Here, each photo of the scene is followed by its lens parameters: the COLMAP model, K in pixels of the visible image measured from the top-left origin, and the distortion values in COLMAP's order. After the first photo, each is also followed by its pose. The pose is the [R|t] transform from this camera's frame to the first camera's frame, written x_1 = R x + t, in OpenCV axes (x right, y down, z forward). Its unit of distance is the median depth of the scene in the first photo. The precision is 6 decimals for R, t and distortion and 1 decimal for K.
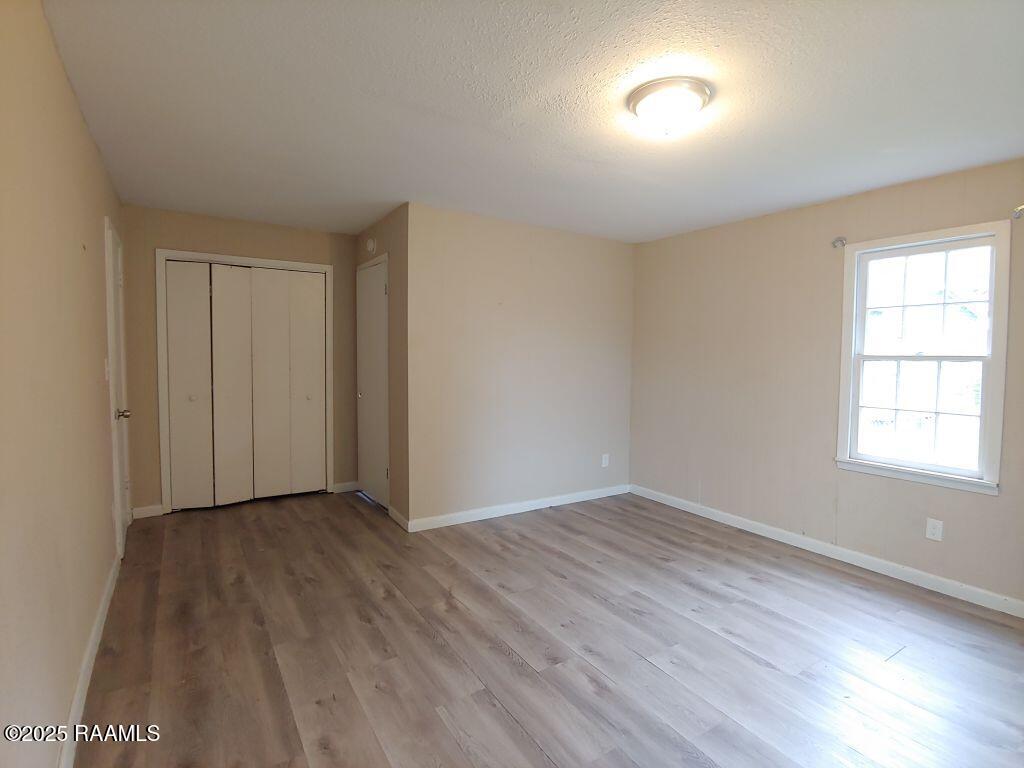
lens RADIAL K [[523.1, 0, 510.5], [0, 523.1, 380.0], [0, 0, 1]] dist [0.005216, -0.001238]
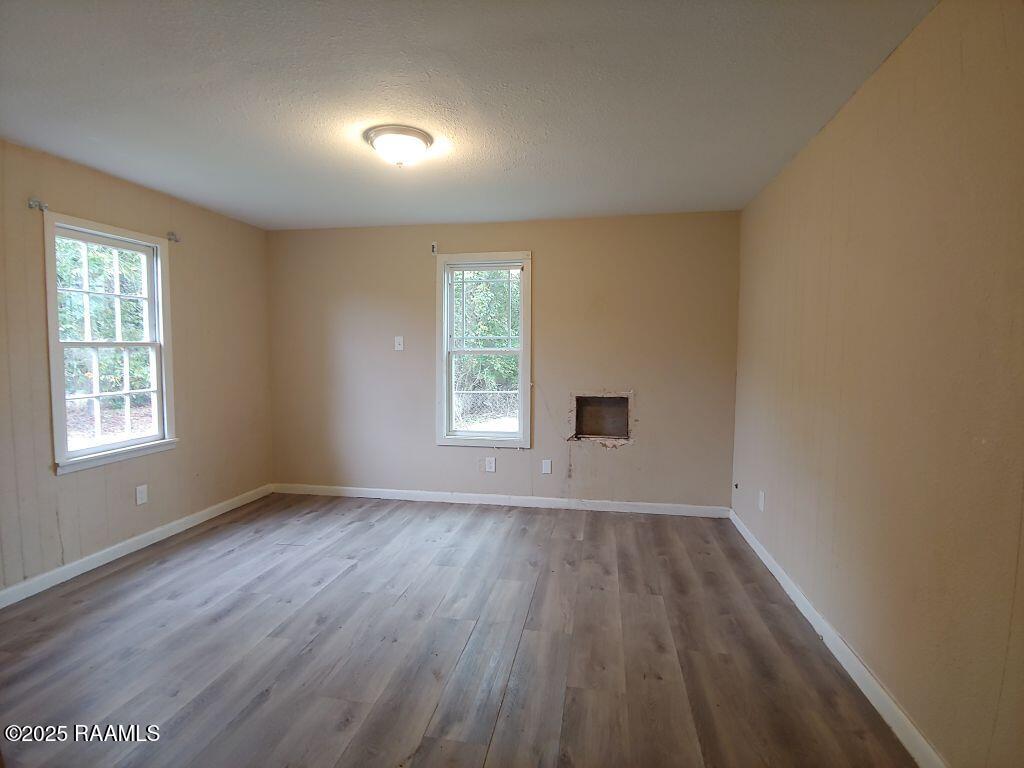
lens RADIAL K [[523.1, 0, 510.8], [0, 523.1, 382.7], [0, 0, 1]] dist [0.005216, -0.001238]
pose [[-0.738822, -0.053968, 0.671736, -0.591893], [0.026798, 0.993647, 0.109304, -0.066686], [-0.673368, 0.098758, -0.732682, 1.381327]]
